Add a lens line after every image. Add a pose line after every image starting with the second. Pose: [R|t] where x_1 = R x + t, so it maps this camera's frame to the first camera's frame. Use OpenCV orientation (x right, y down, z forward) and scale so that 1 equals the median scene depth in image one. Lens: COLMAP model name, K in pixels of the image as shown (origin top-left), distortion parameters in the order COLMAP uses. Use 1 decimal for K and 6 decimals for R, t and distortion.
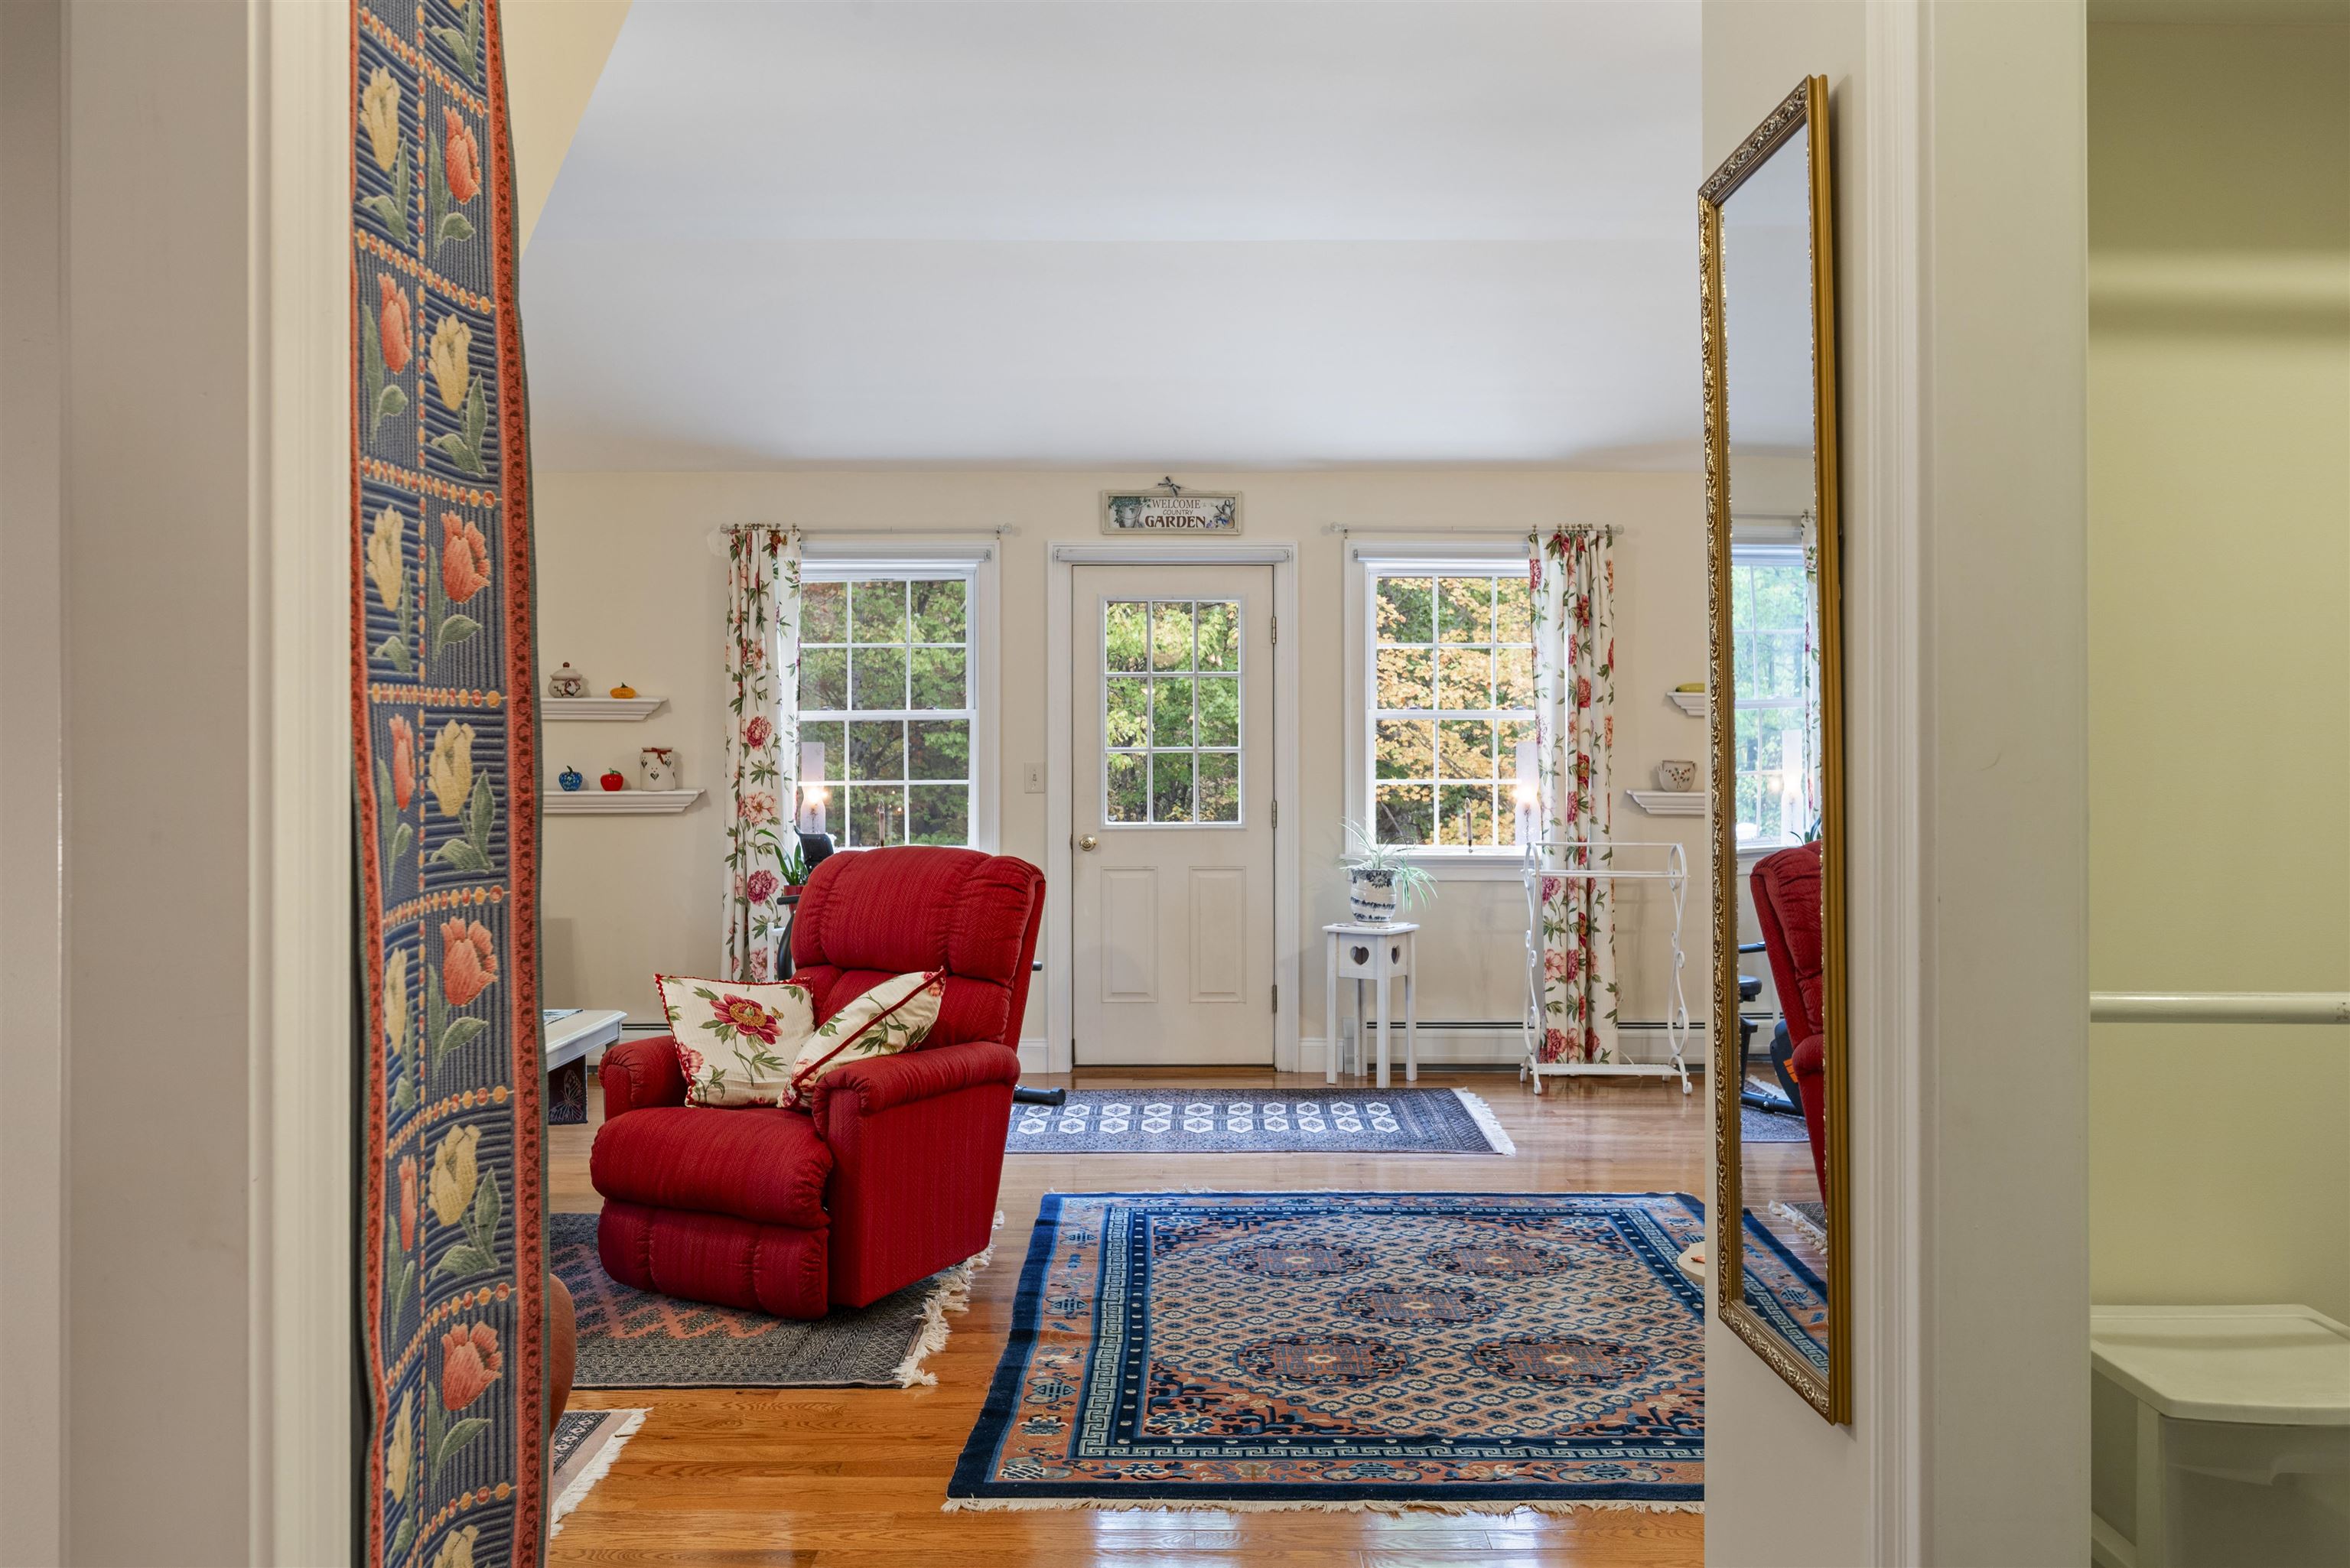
lens RADIAL K [[2049.7, 0, 1170.5], [0, 2049.7, 761.9], [0, 0, 1]] dist [-0.002244, -0.002017]
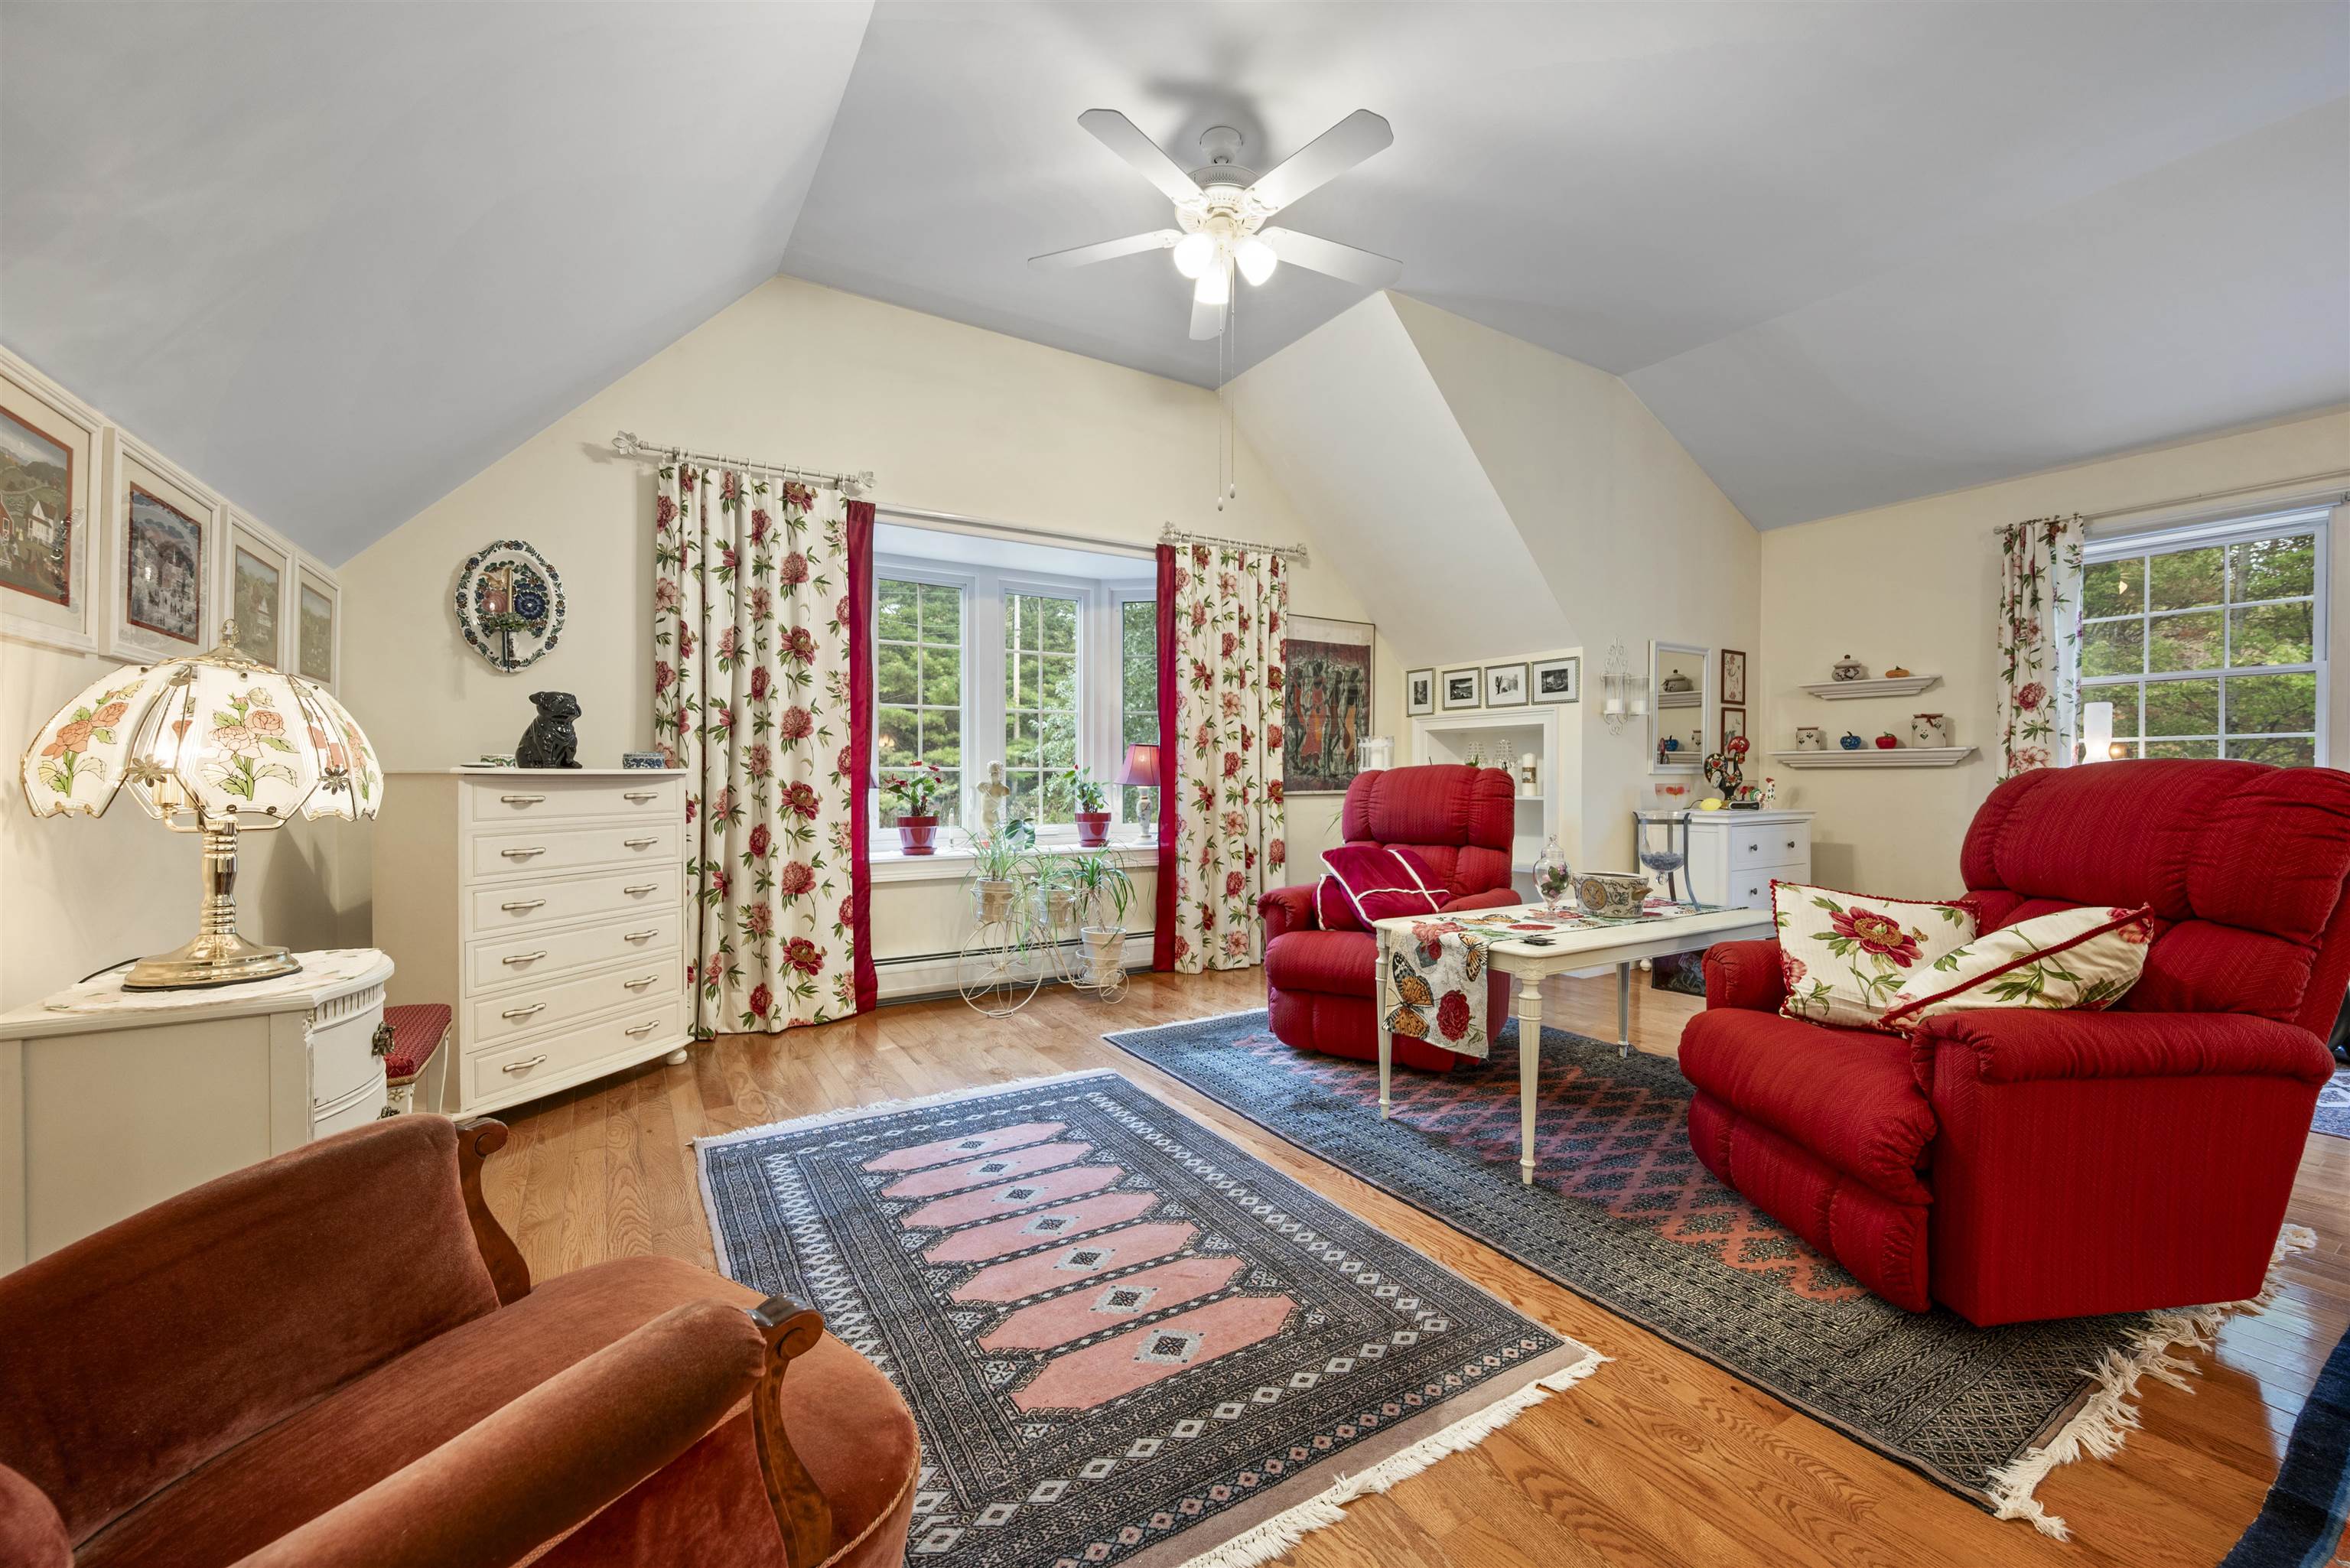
lens RADIAL K [[921.6, 0, 1181.1], [0, 921.6, 783.3], [0, 0, 1]] dist [-0.001371, 0.000097]
pose [[0.526605, 0.009416, -0.850058, -0.009549], [-0.001796, 0.999949, 0.009964, 0.035257], [0.850108, -0.003720, 0.526595, 0.346475]]
